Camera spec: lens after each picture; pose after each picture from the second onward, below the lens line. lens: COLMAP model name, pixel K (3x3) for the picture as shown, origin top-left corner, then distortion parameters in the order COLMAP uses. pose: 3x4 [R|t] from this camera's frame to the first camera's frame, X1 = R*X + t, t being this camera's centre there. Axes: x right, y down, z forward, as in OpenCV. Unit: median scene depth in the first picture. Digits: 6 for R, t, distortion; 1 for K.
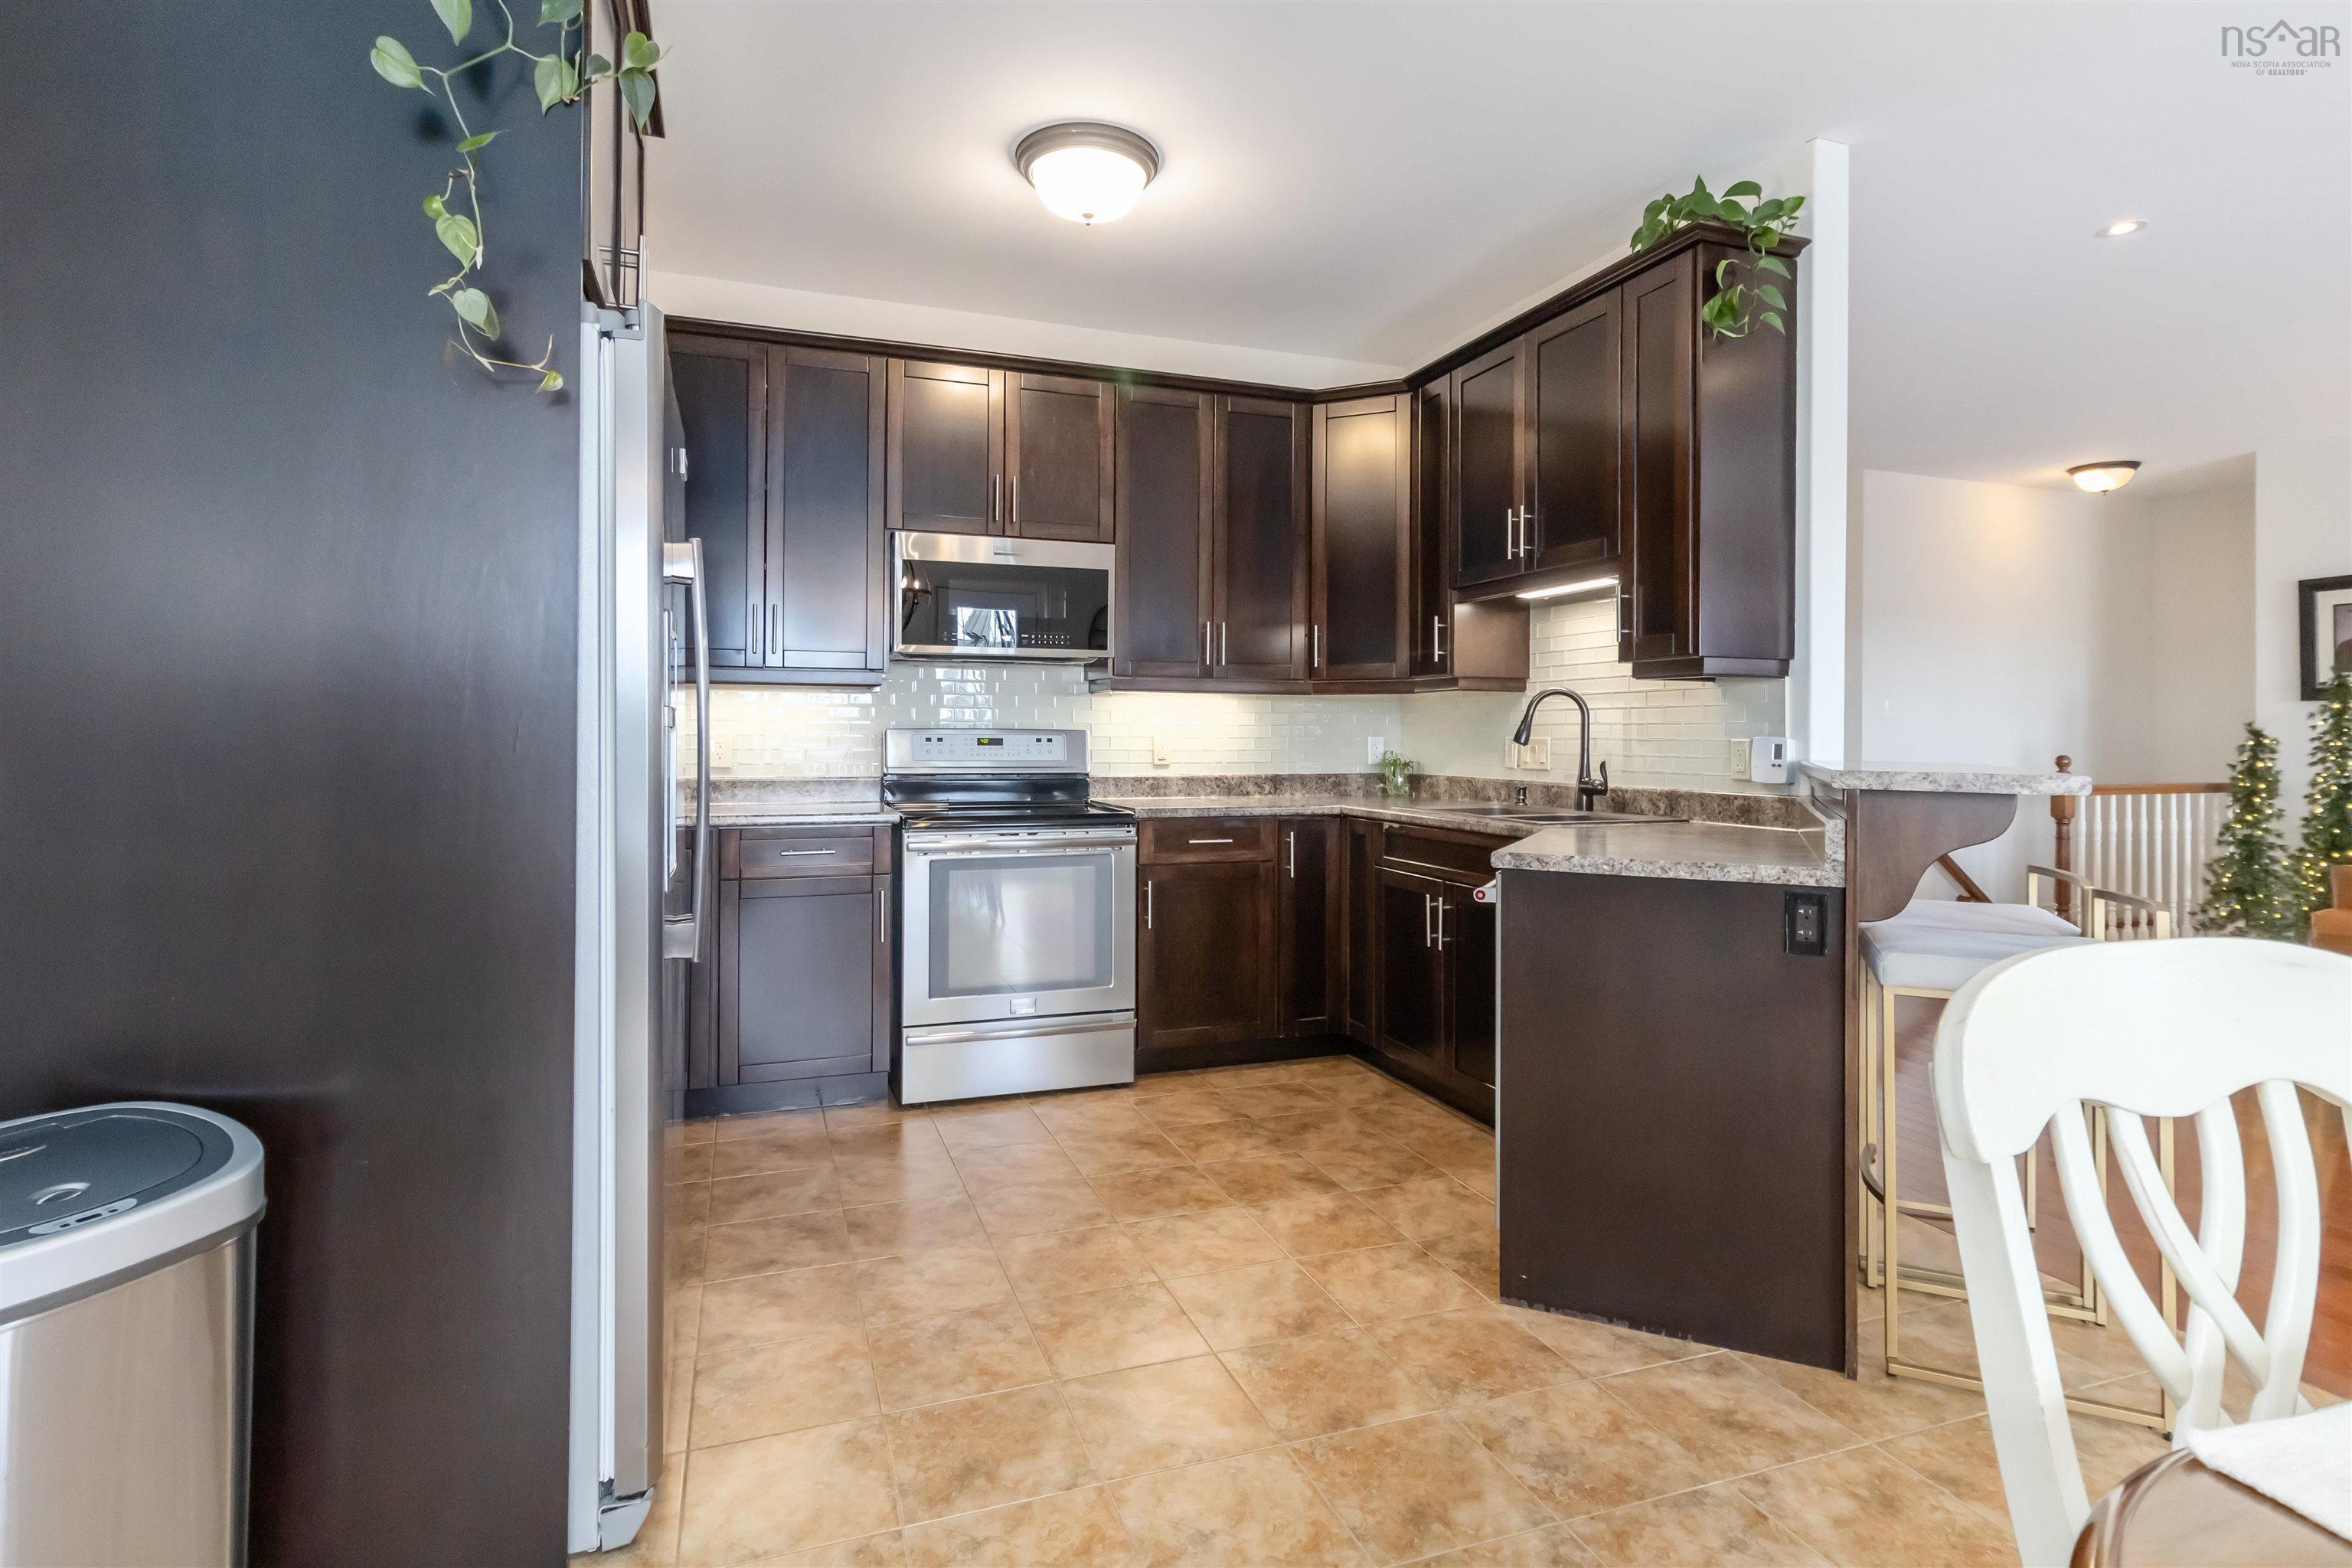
lens RADIAL K [[1179.4, 0, 1161.2], [0, 1179.4, 725.1], [0, 0, 1]] dist [0.003431, -0.000233]
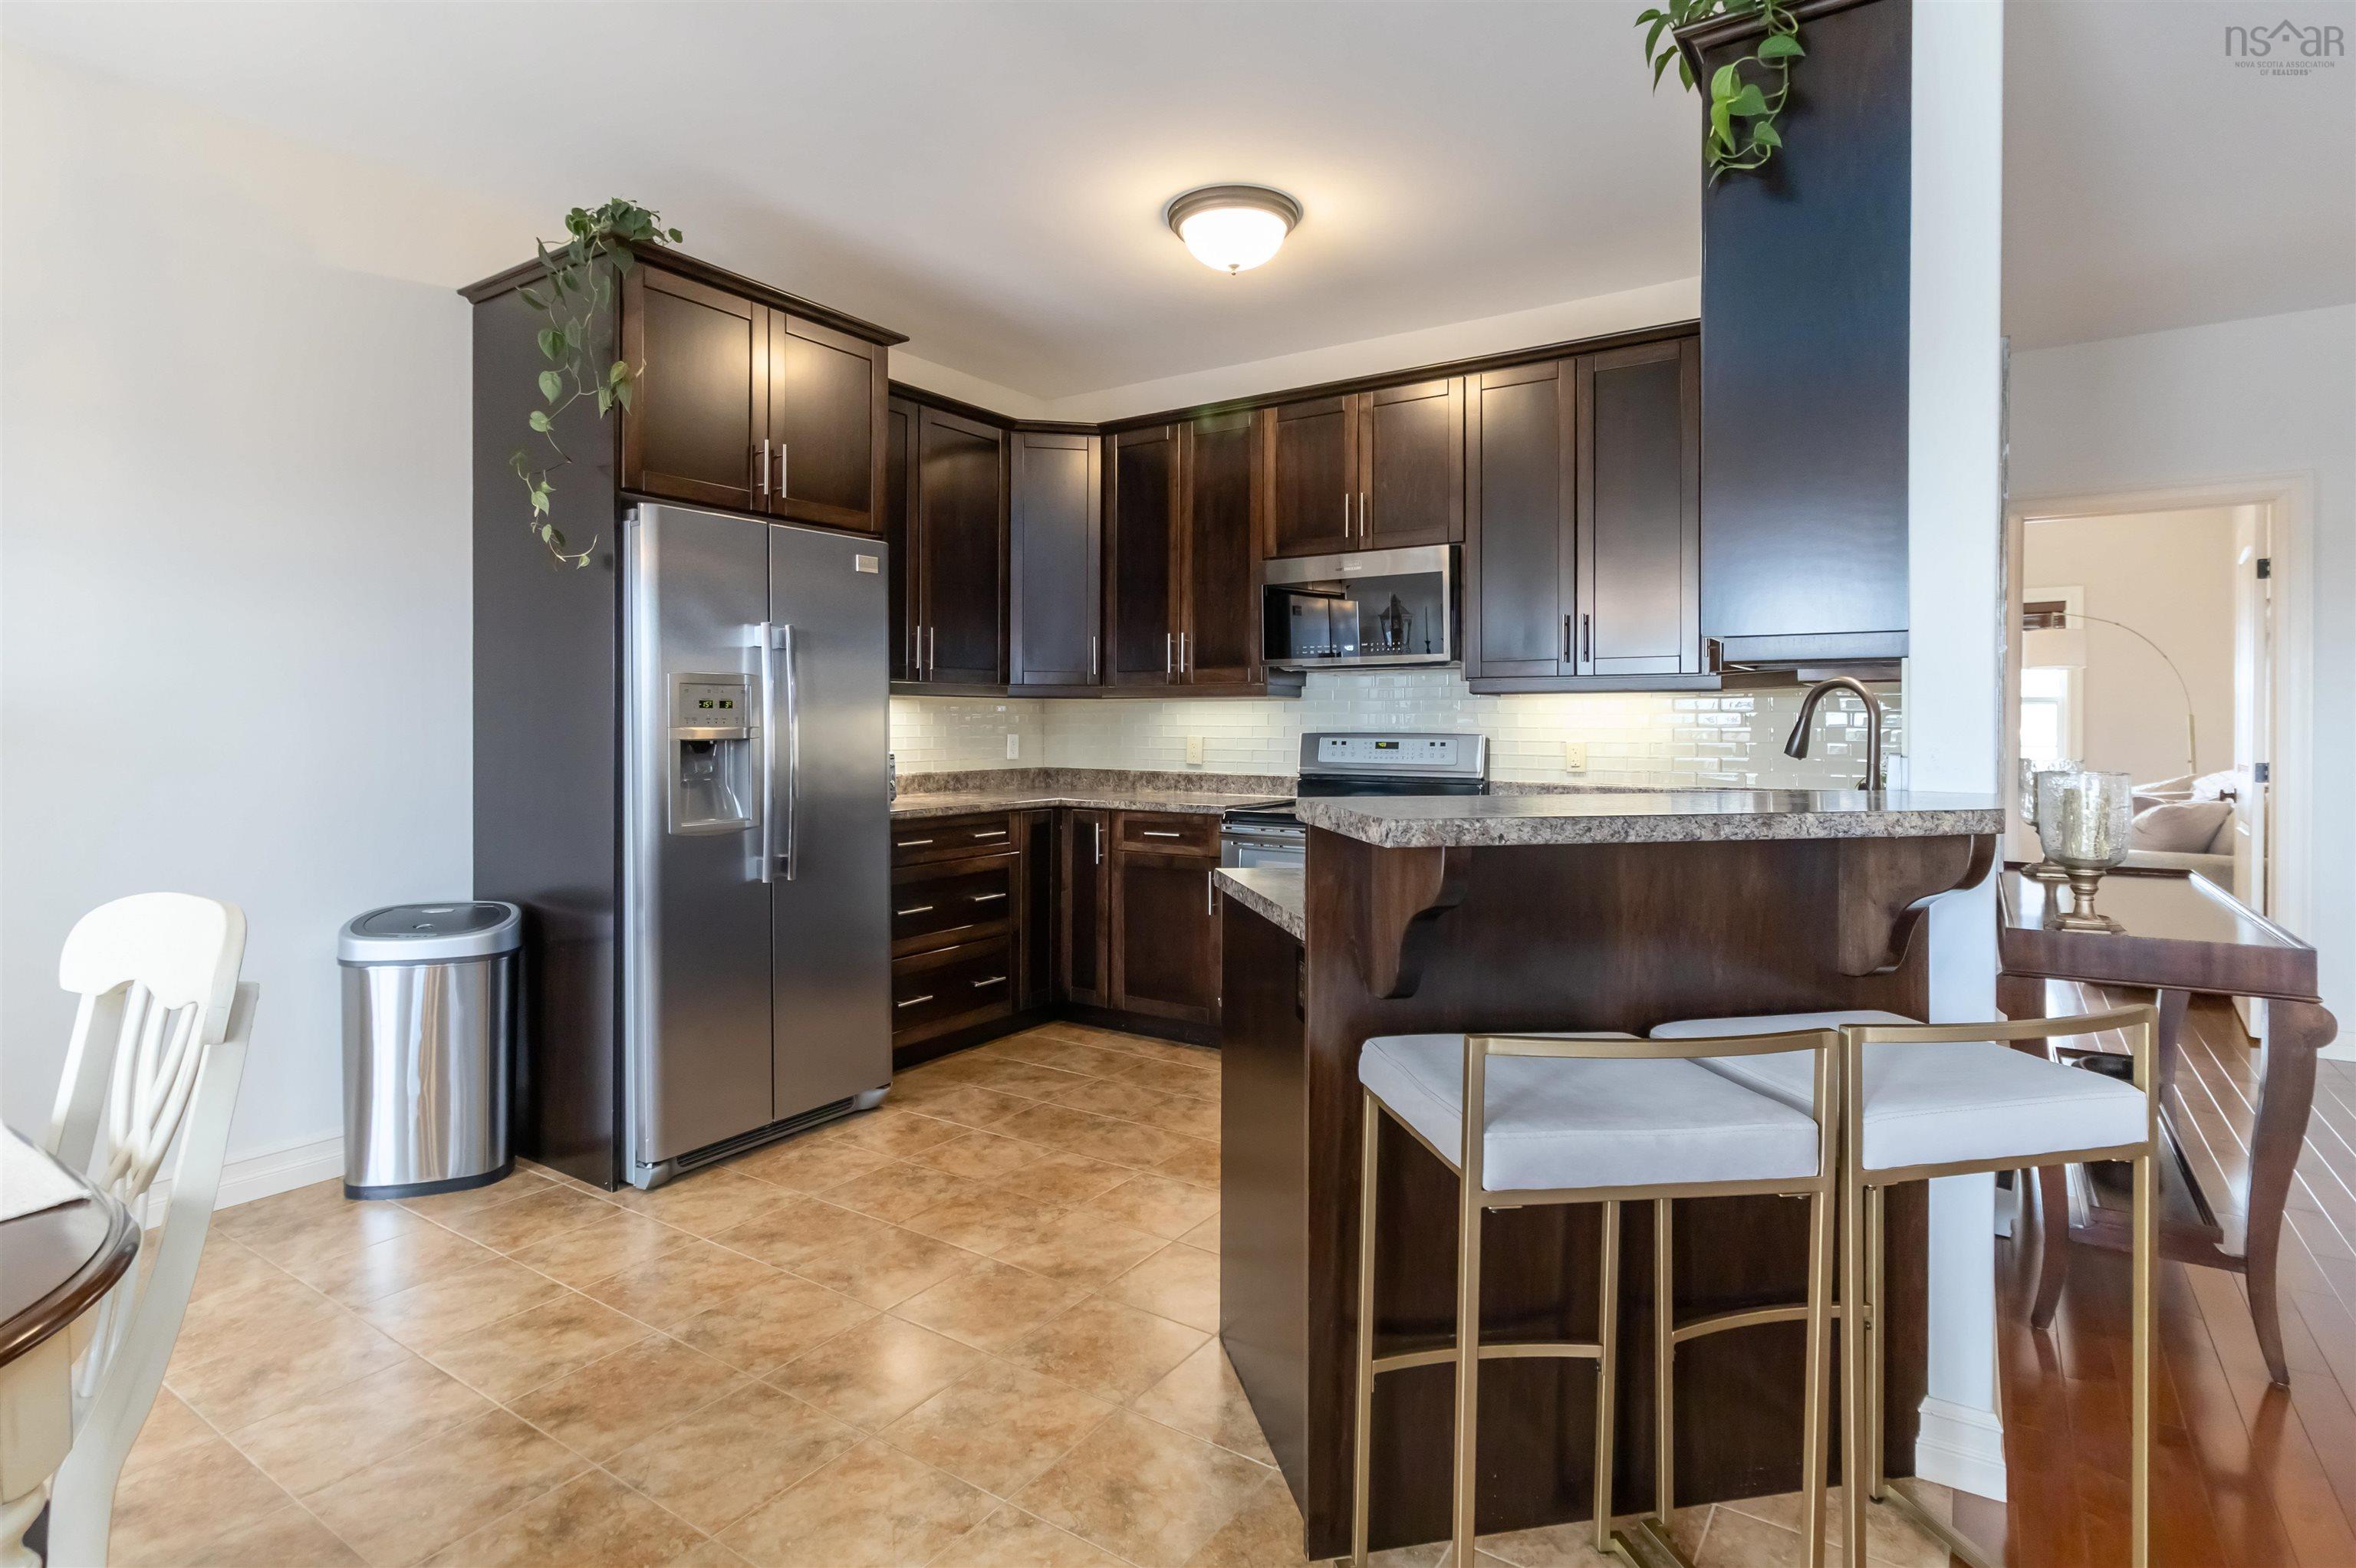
lens RADIAL K [[1184.5, 0, 1178.3], [0, 1184.5, 726.3], [0, 0, 1]] dist [-0.001146, -0.000064]
pose [[0.598152, -0.001910, -0.801381, 0.605859], [0.006871, 0.999973, 0.002745, -0.007306], [0.801353, -0.007148, 0.598149, 0.232503]]
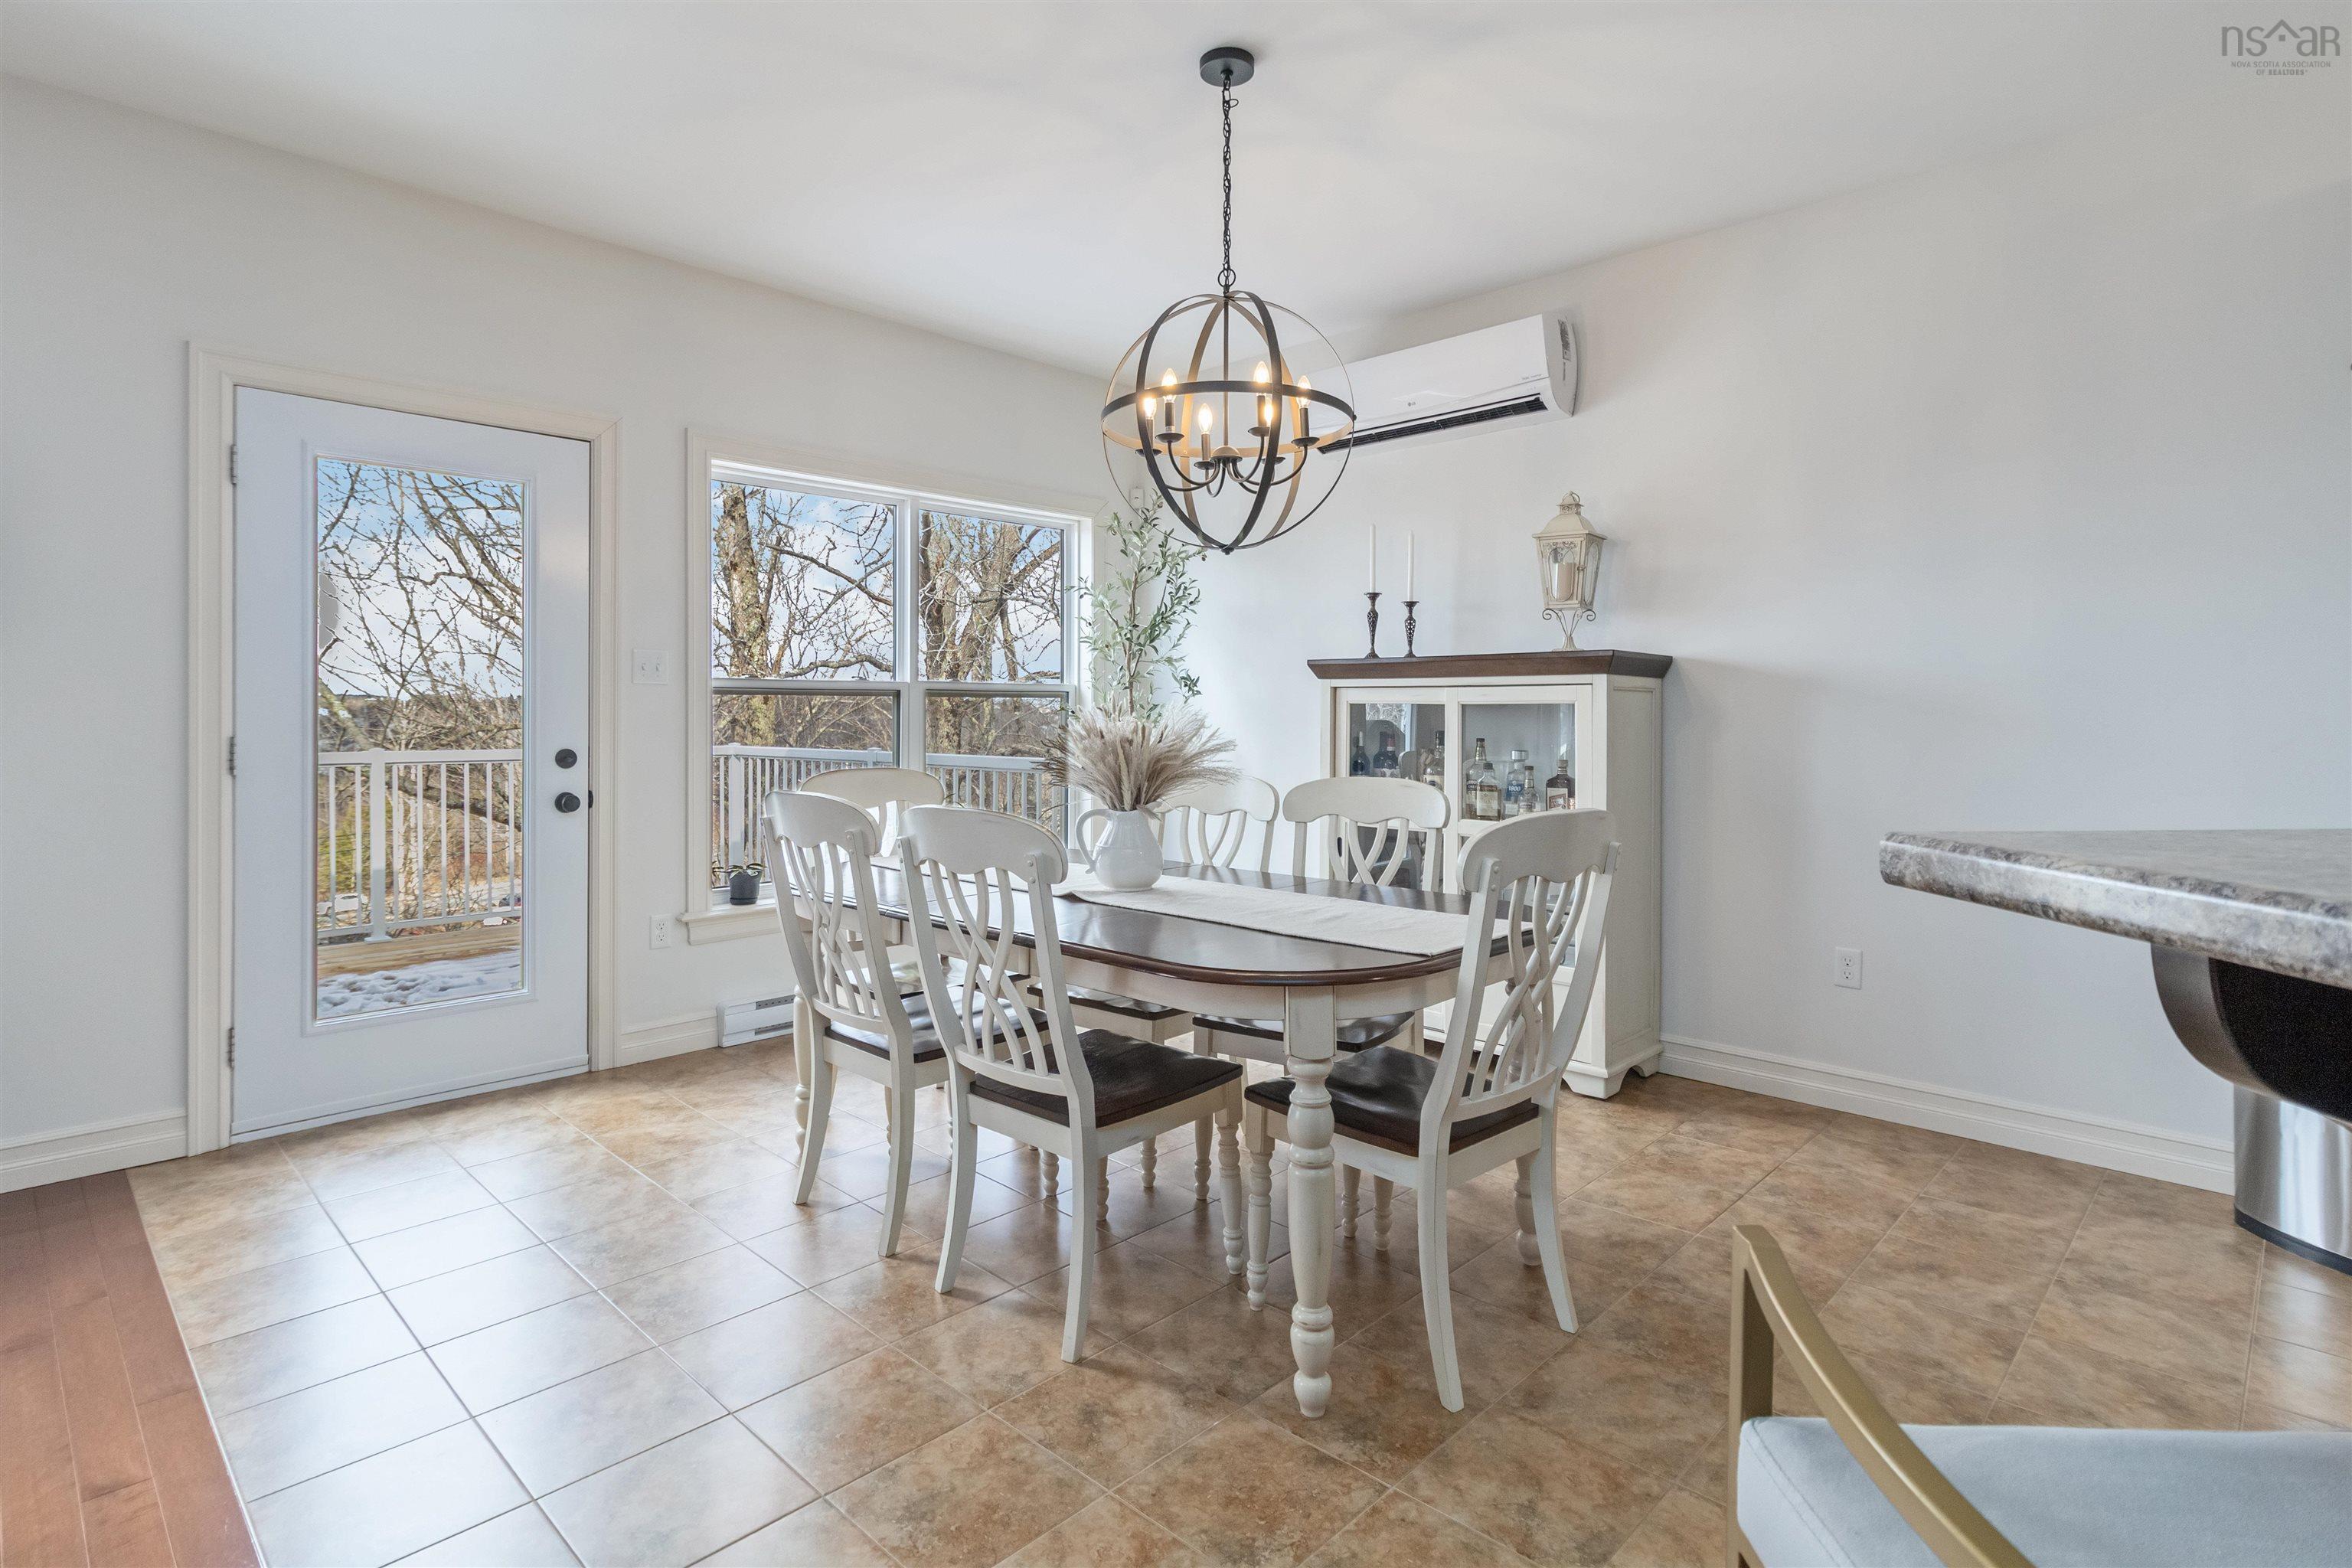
lens RADIAL K [[1171.8, 0, 1173.9], [0, 1171.8, 727.3], [0, 0, 1]] dist [0.004382, 0.001289]
pose [[-0.894332, -0.002953, -0.447395, 0.550300], [-0.005056, 0.999981, 0.003506, 0.004204], [0.447376, 0.005398, -0.894330, 0.585796]]
